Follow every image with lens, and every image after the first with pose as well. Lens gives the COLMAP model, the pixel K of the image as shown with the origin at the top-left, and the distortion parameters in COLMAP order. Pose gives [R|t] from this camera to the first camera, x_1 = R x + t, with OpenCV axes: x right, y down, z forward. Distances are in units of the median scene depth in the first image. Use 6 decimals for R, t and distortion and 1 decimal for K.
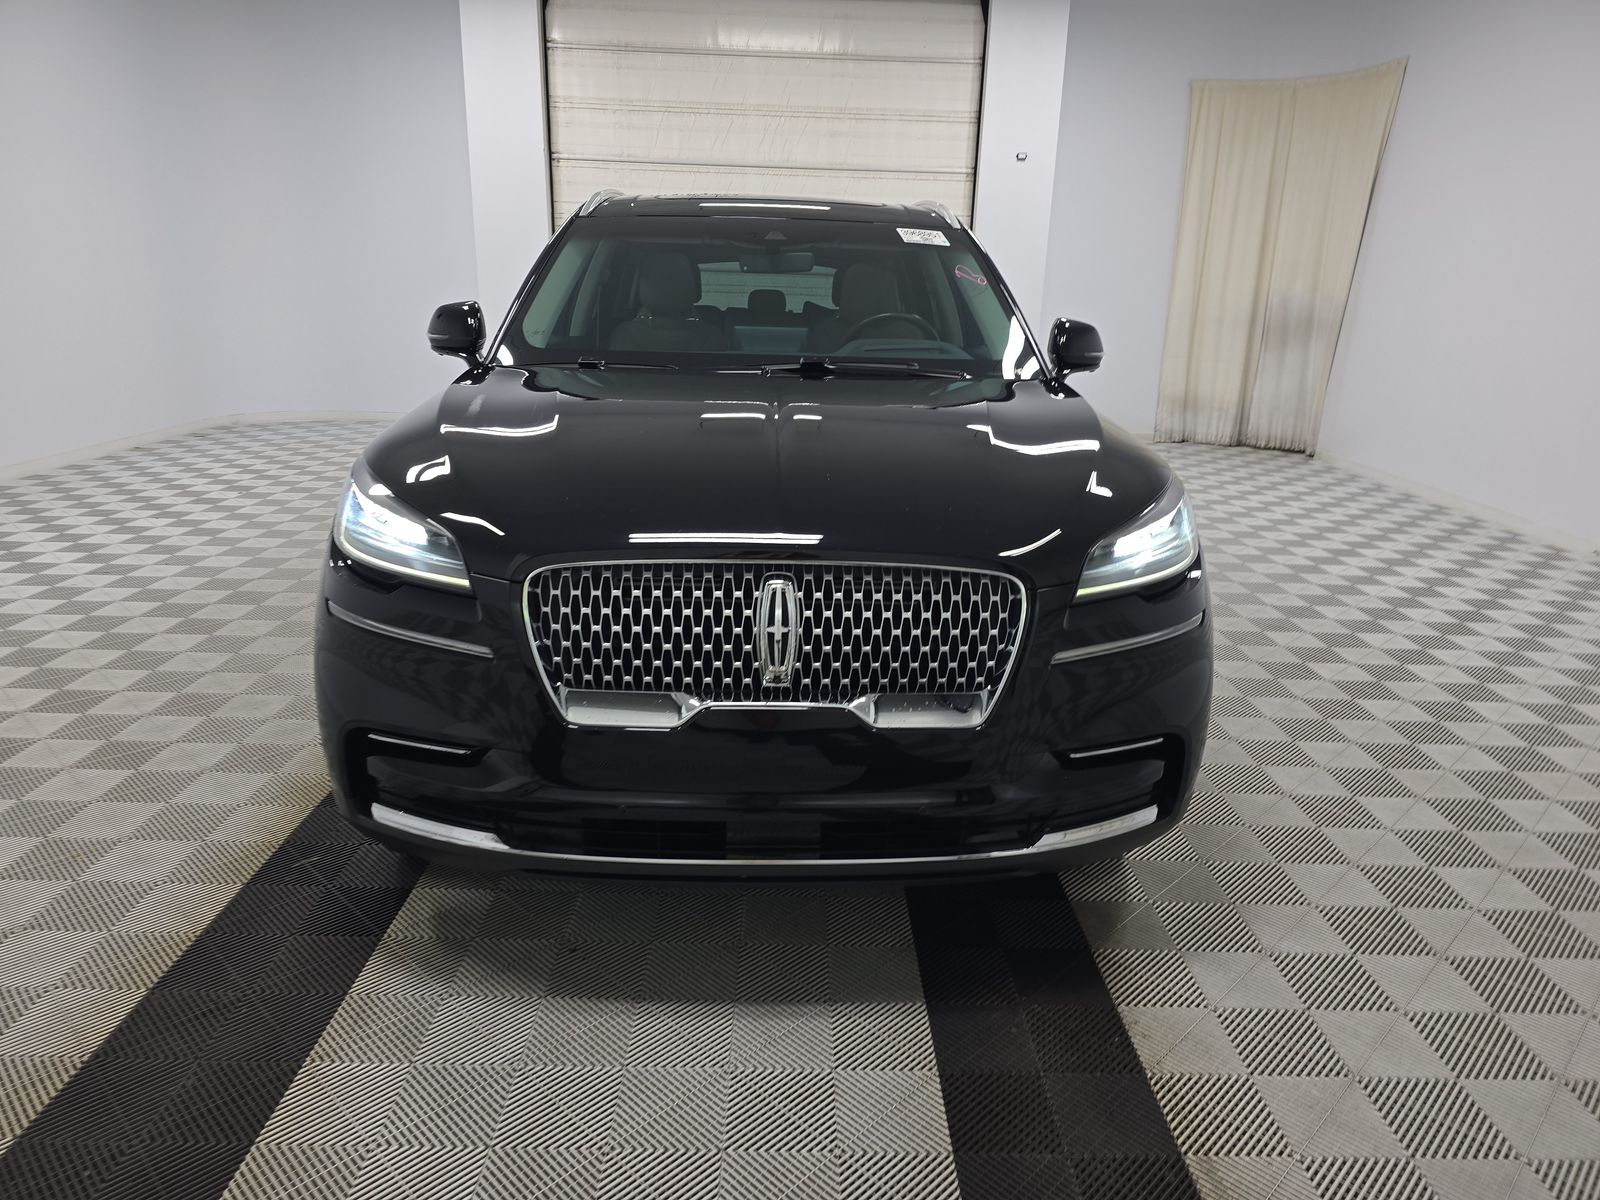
lens RADIAL K [[1090.9, 0, 801.3], [0, 1090.9, 600.2], [0, 0, 1]] dist [0.056382, -0.030161]
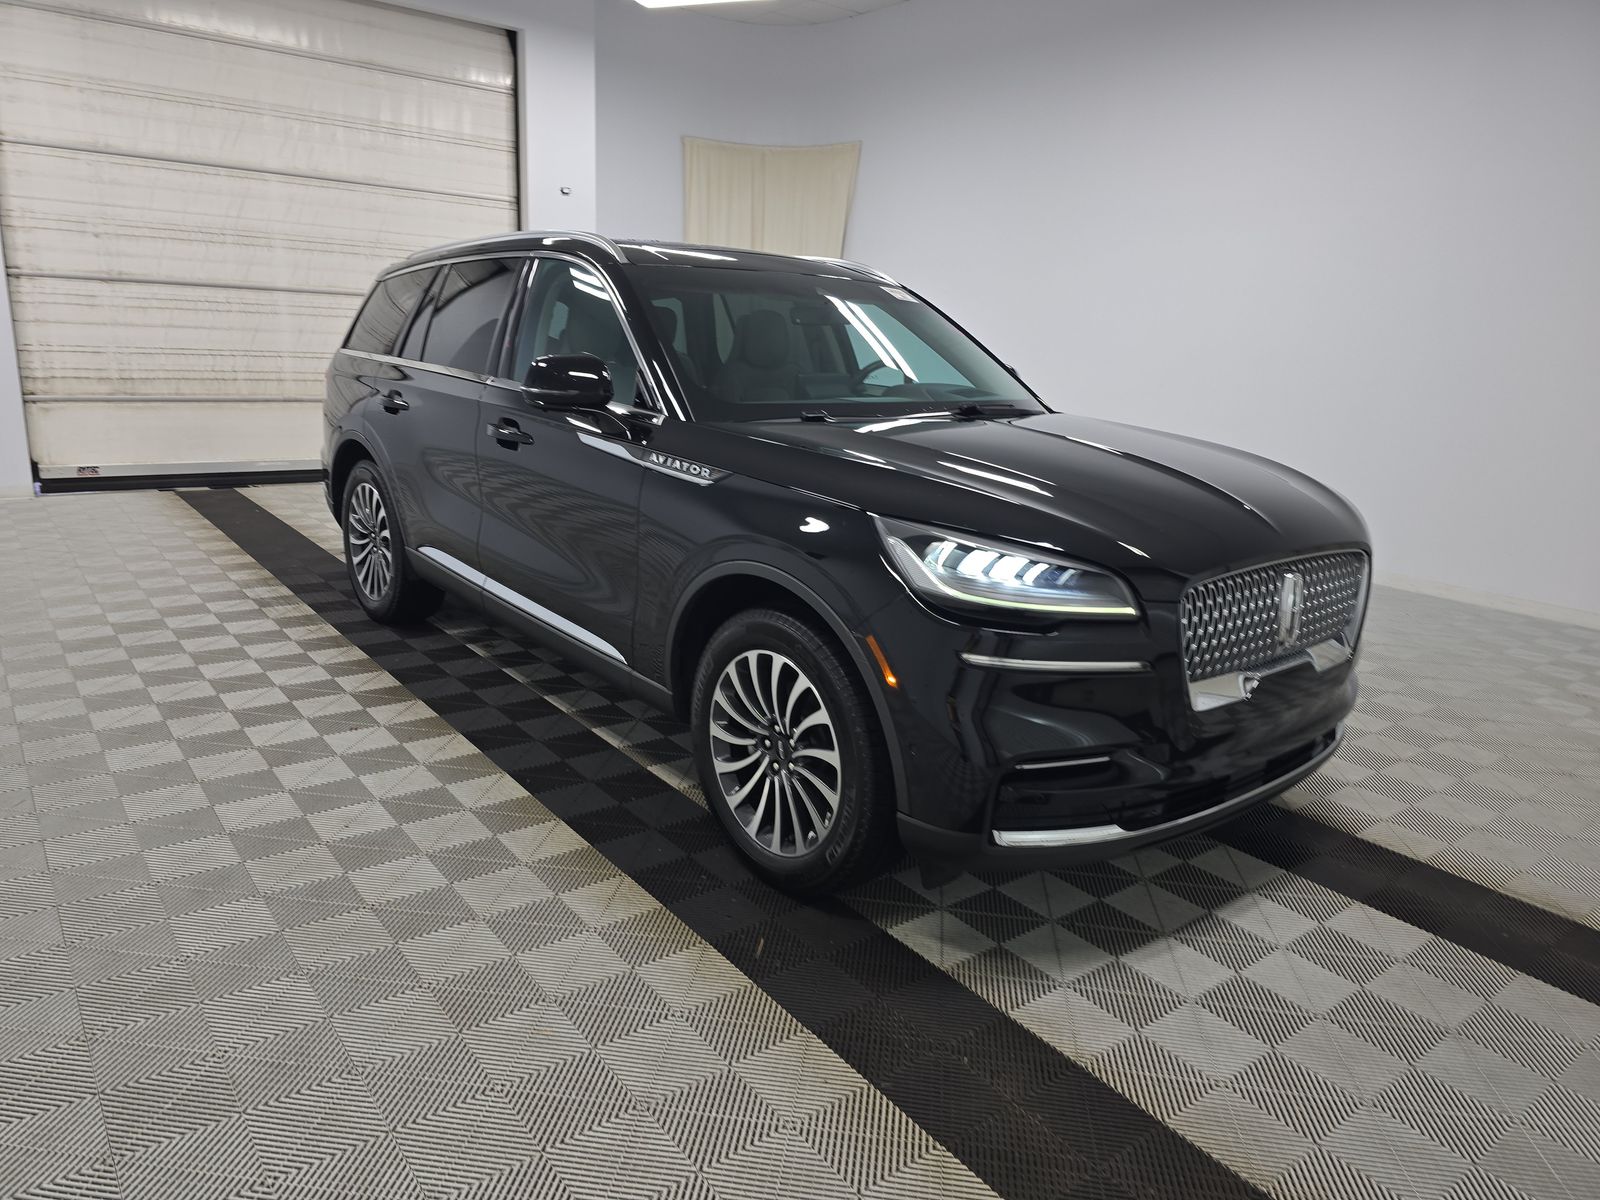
lens RADIAL K [[1090.9, 0, 801.0], [0, 1090.9, 603.0], [0, 0, 1]] dist [0.056382, -0.030161]
pose [[0.791367, -0.145990, 0.593654, -0.292000], [0.145098, 0.988174, 0.049587, -0.035690], [-0.593873, 0.046897, 0.803191, 0.048242]]
